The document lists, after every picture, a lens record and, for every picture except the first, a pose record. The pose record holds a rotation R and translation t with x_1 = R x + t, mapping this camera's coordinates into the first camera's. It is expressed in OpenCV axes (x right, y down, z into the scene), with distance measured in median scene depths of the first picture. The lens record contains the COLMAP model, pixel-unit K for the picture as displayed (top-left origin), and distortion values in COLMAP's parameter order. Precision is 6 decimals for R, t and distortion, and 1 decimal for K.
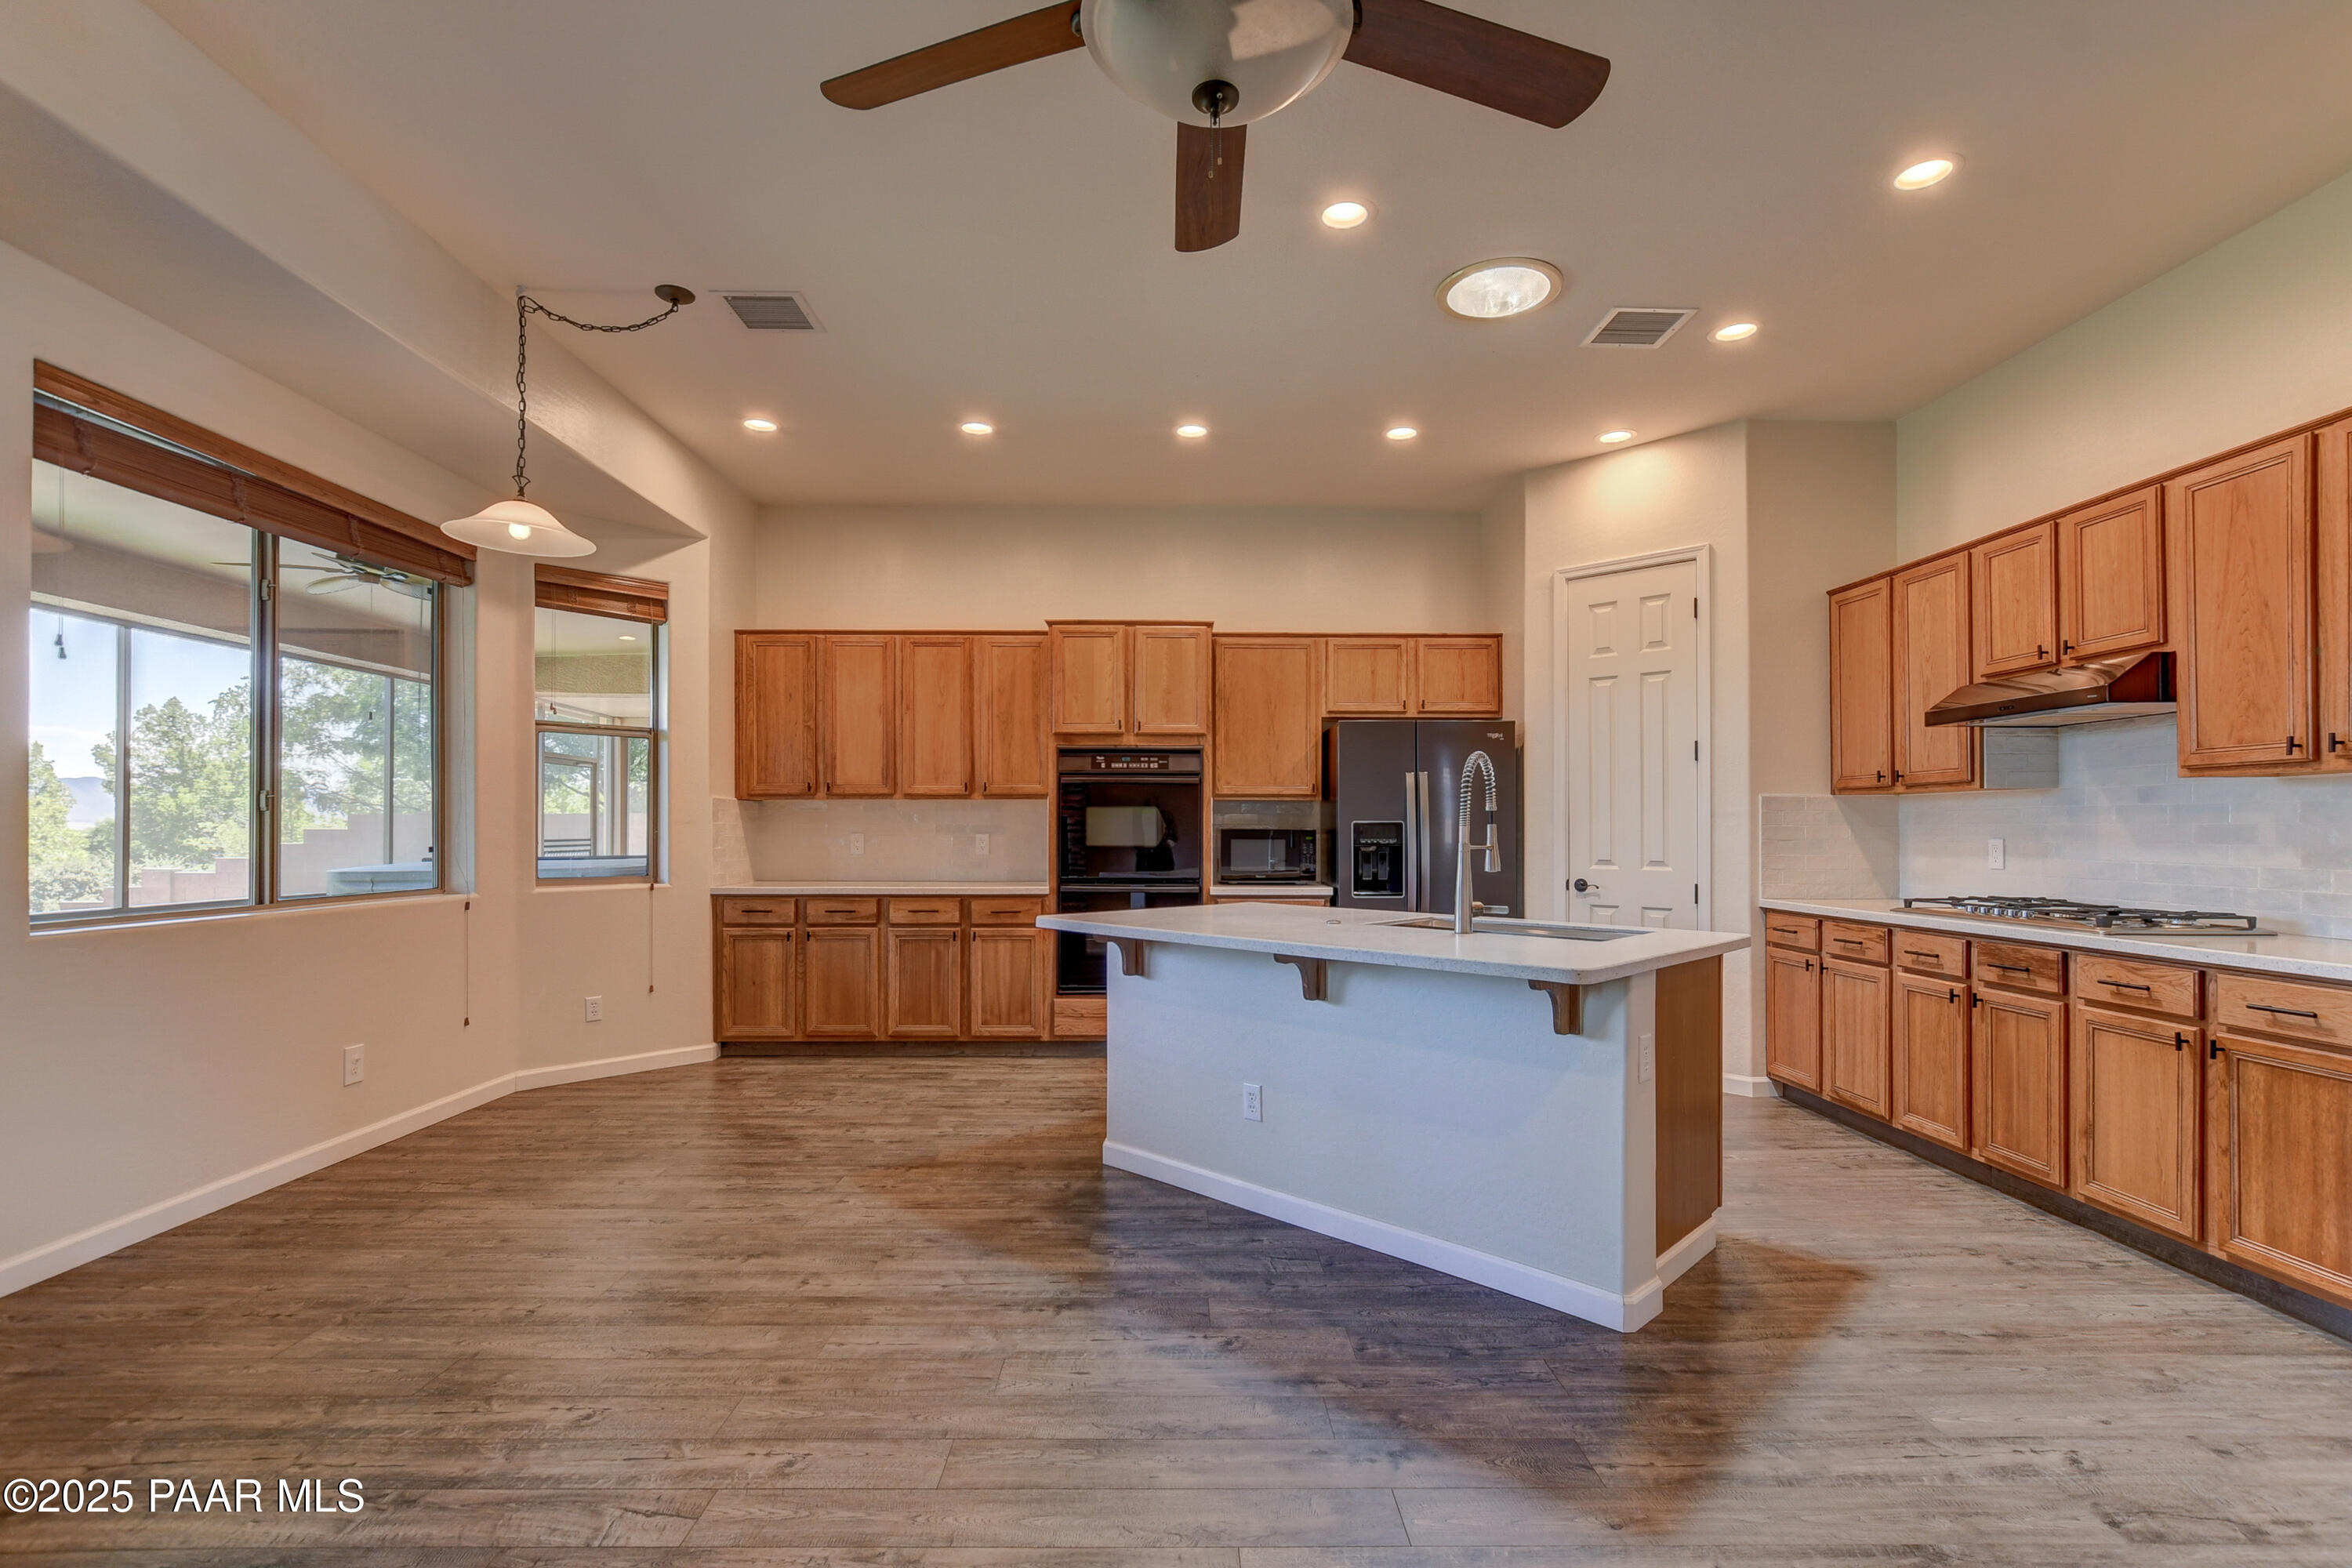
lens RADIAL K [[1071.5, 0, 1166.6], [0, 1071.5, 832.0], [0, 0, 1]] dist [-0.006858, 0.003385]
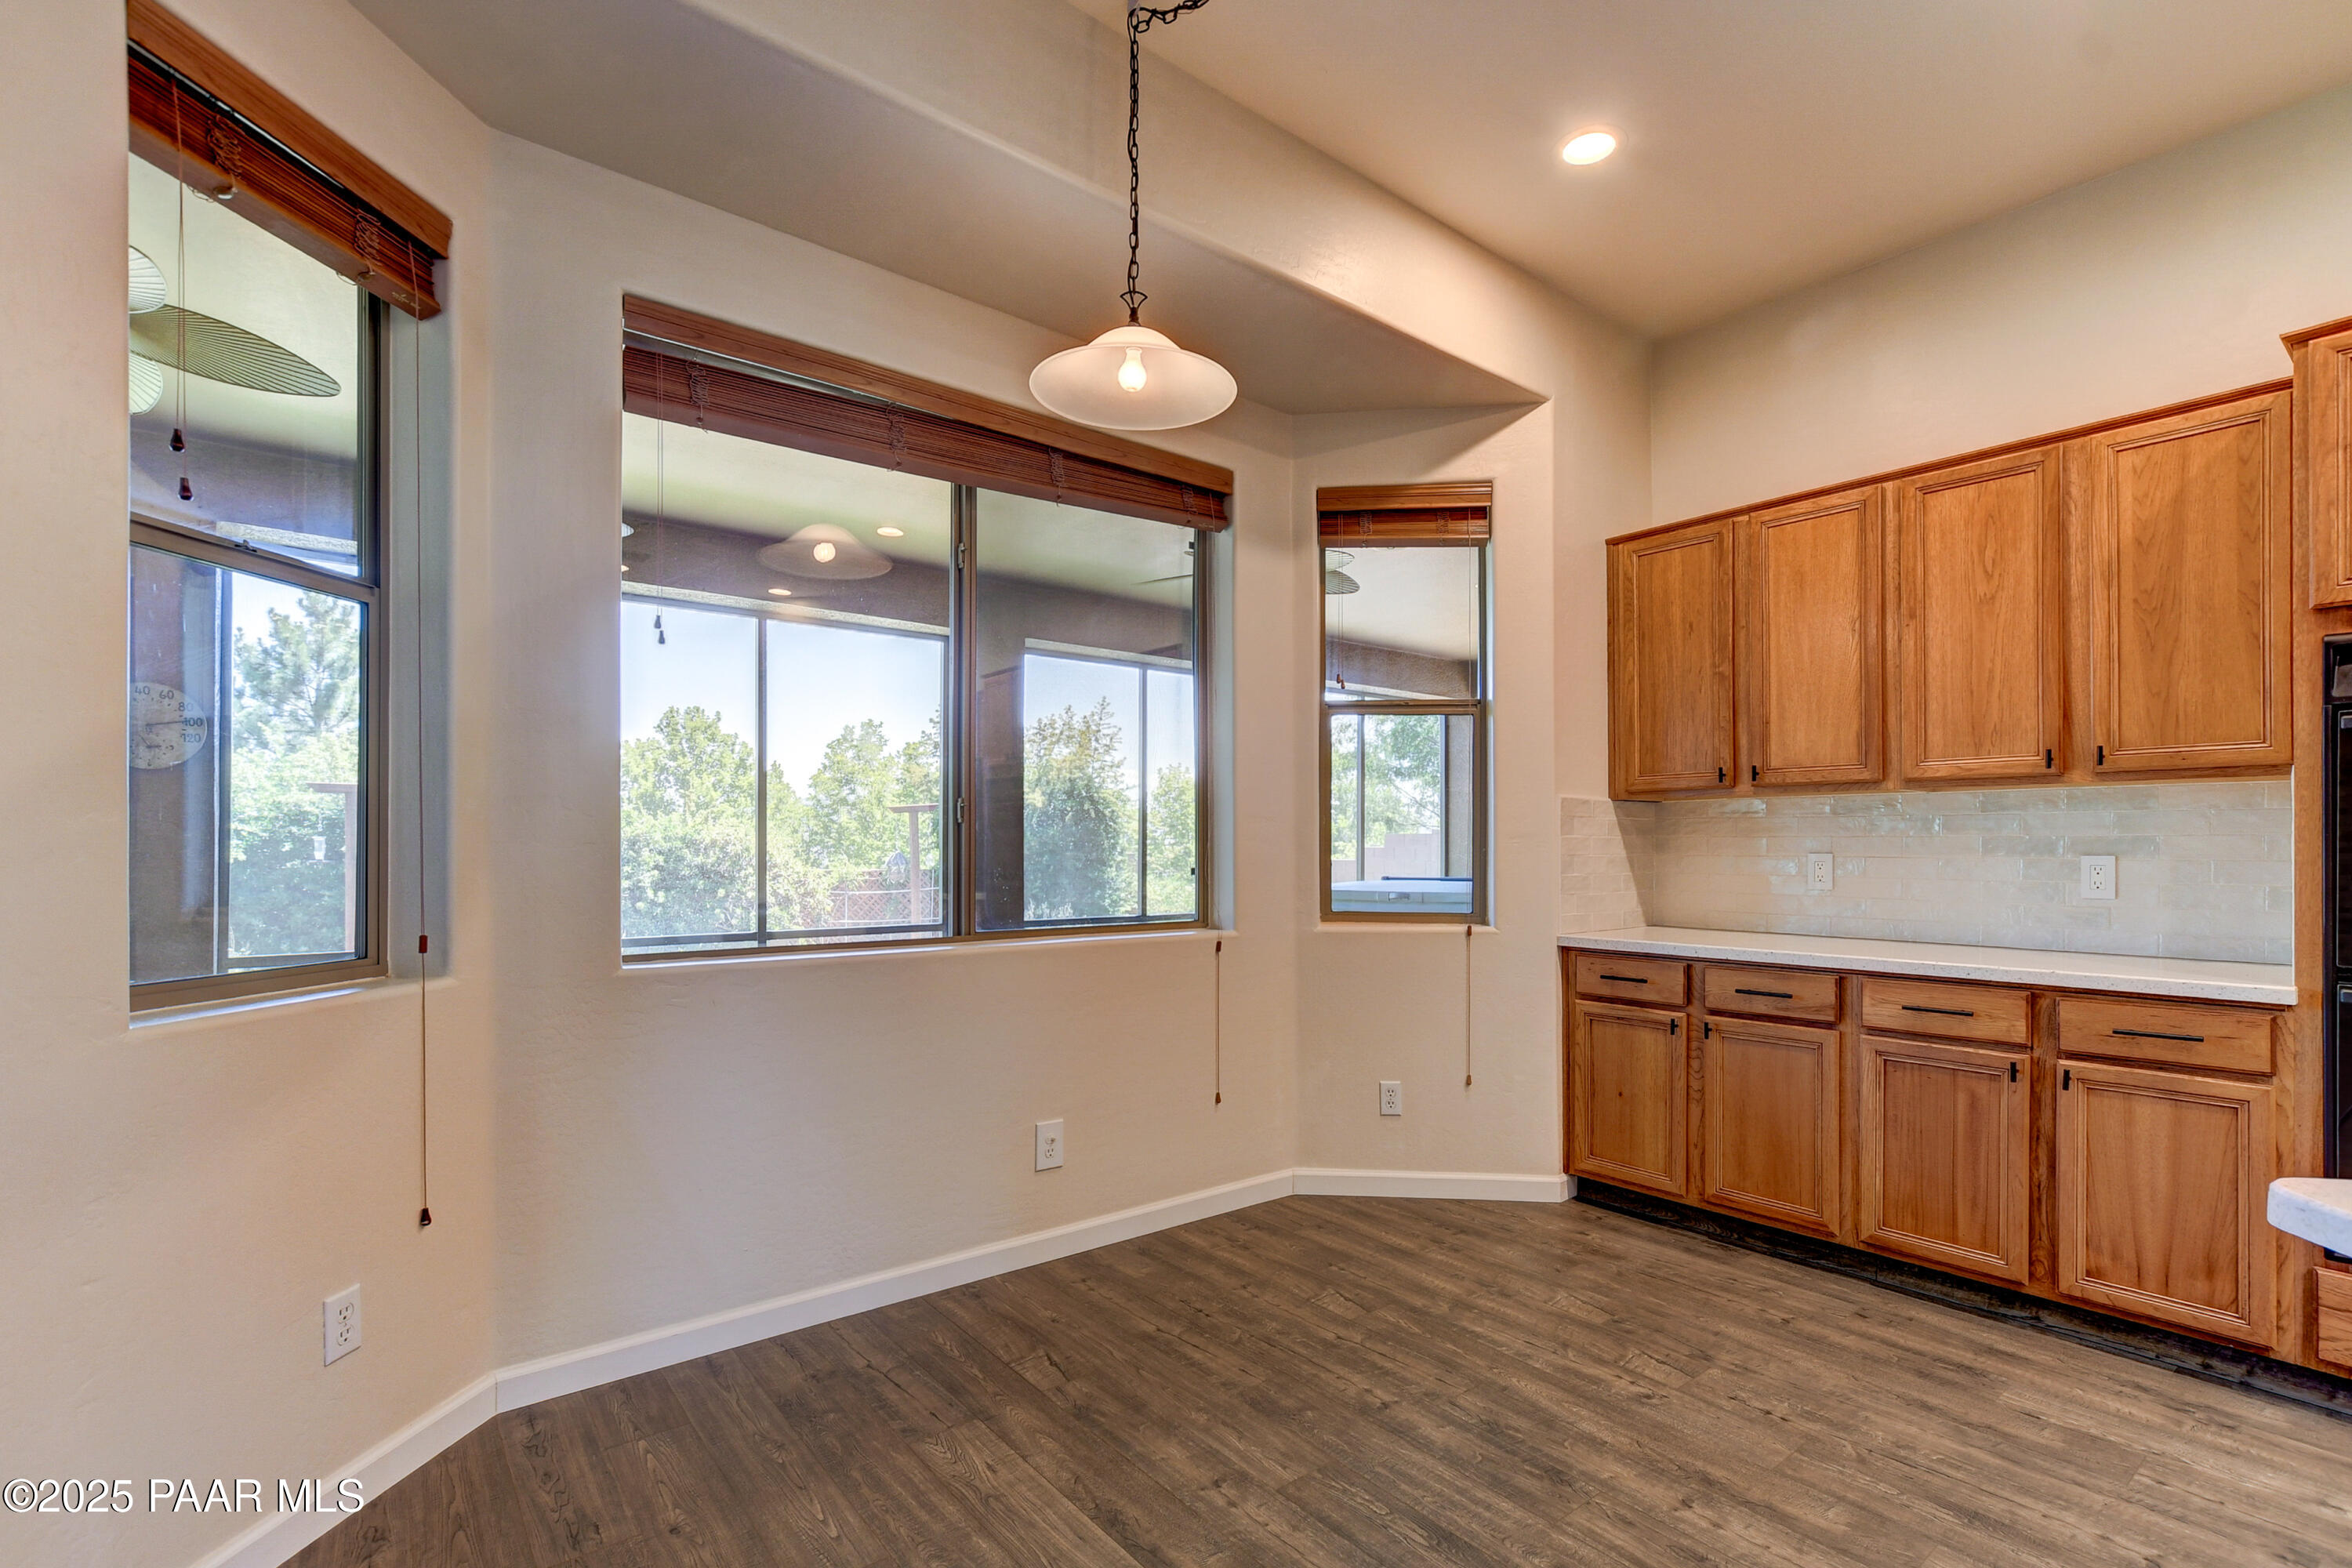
lens RADIAL K [[1071.5, 0, 1199.9], [0, 1071.5, 843.1], [0, 0, 1]] dist [-0.006858, 0.003385]
pose [[0.625857, -0.002295, -0.779935, -0.067779], [-0.002829, 0.999982, -0.005213, -0.000424], [0.779933, 0.005469, 0.625839, 0.526210]]
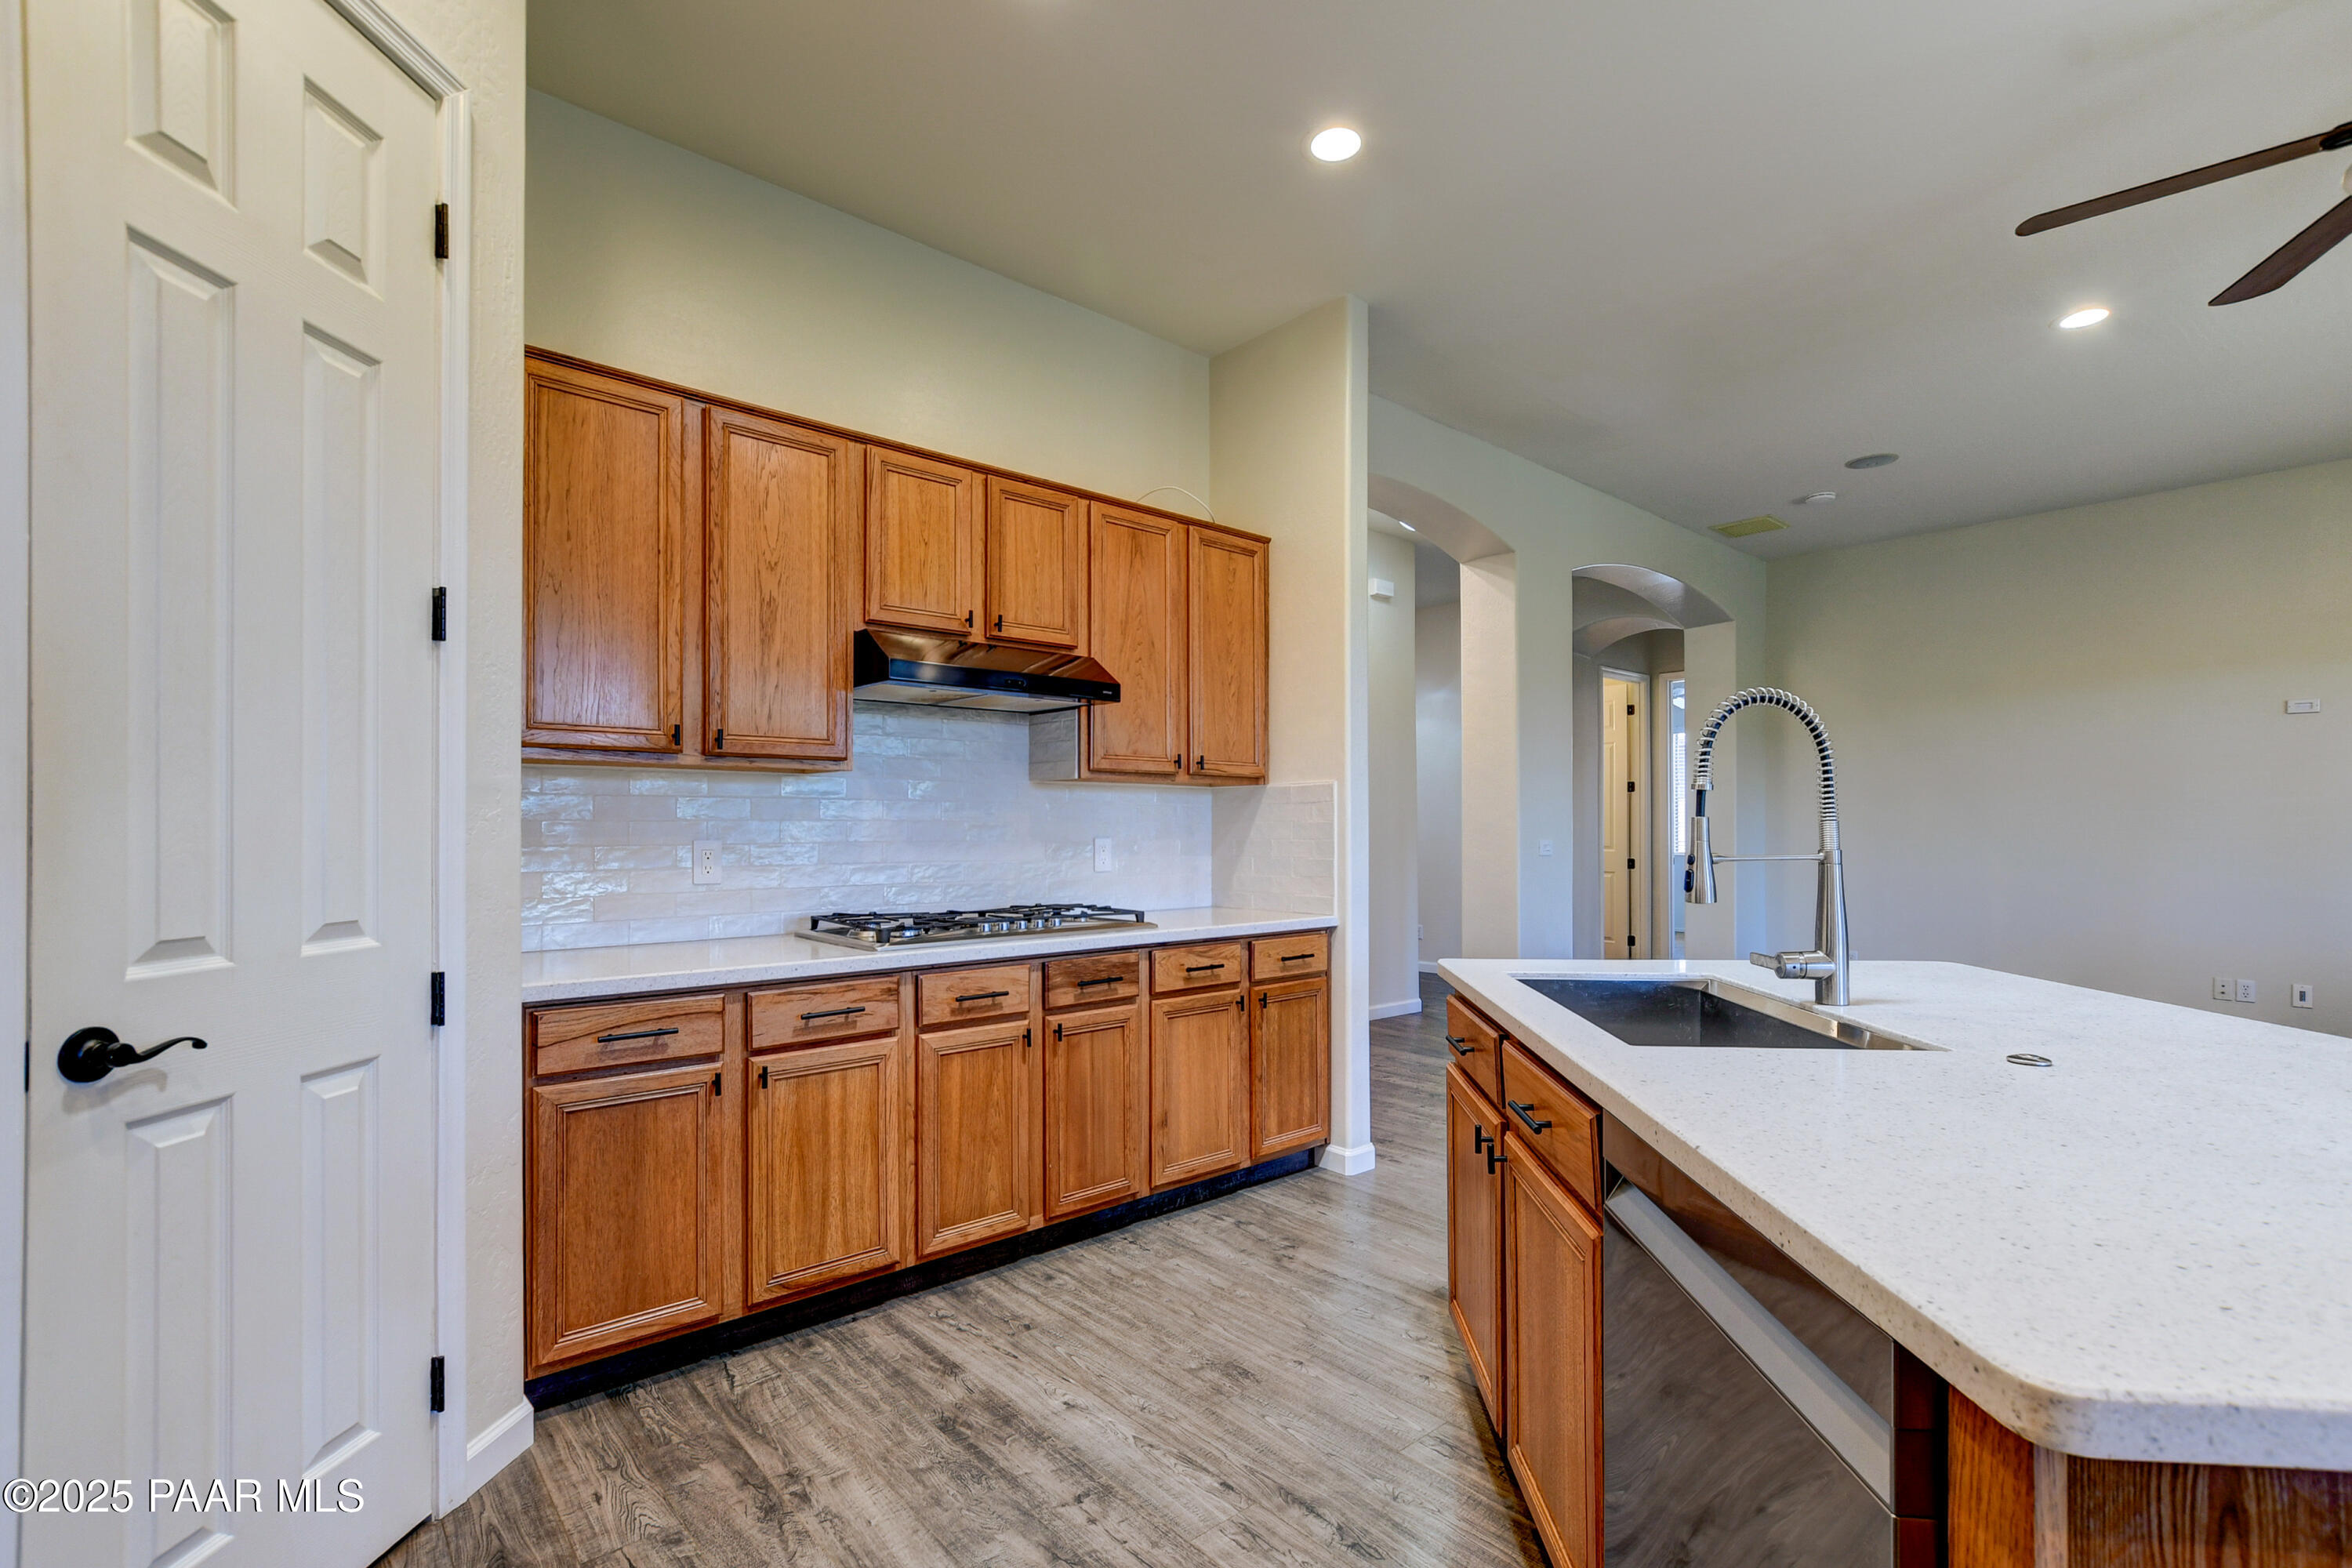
lens RADIAL K [[1071.5, 0, 1194.6], [0, 1071.5, 835.0], [0, 0, 1]] dist [-0.006858, 0.003385]
pose [[-0.658107, 0.000086, 0.752924, 0.047092], [0.005558, 0.999973, 0.004744, 0.000527], [-0.752904, 0.007307, -0.658090, 1.155937]]
